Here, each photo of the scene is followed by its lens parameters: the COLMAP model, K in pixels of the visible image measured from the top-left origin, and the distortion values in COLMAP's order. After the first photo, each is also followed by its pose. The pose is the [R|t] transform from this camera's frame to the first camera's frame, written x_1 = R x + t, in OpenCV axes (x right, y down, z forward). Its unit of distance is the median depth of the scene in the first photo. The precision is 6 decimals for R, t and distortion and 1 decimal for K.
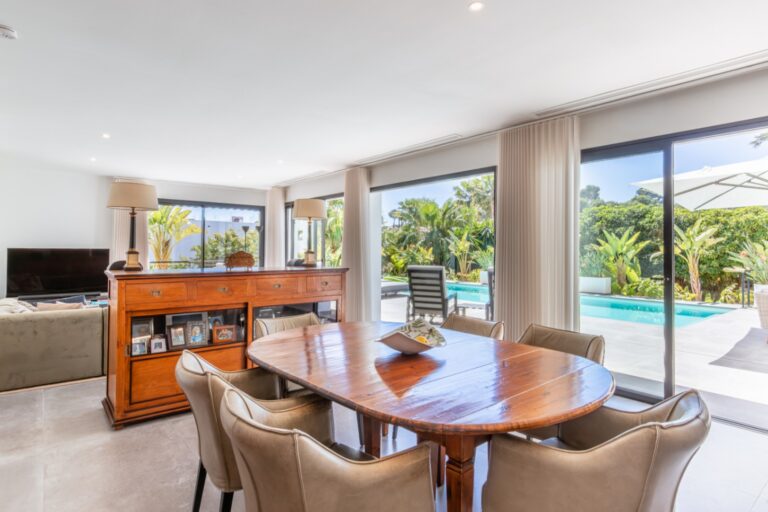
lens RADIAL K [[415.8, 0, 404.3], [0, 415.8, 242.4], [0, 0, 1]] dist [-0.003558, -0.000301]
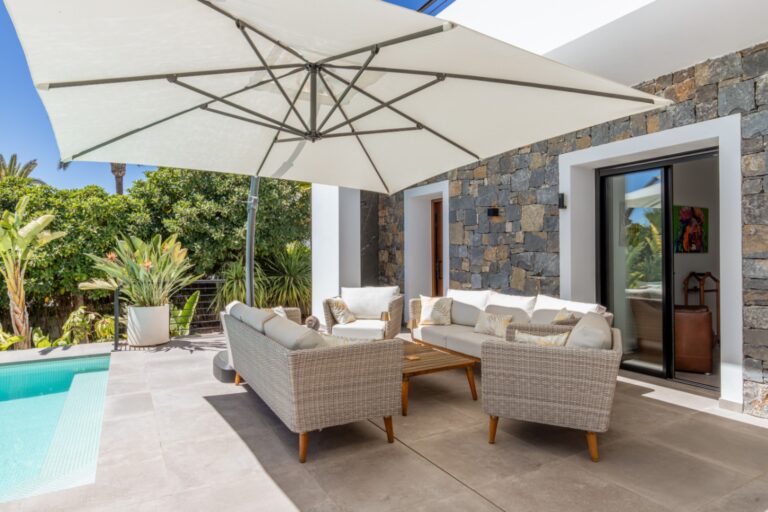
lens RADIAL K [[438.5, 0, 388.4], [0, 438.5, 251.3], [0, 0, 1]] dist [-0.017931, -0.006050]
pose [[0.160524, -0.003111, 0.987027, 0.228390], [-0.010687, 0.999931, 0.004890, 0.009241], [-0.986974, -0.011334, 0.160479, 0.438392]]
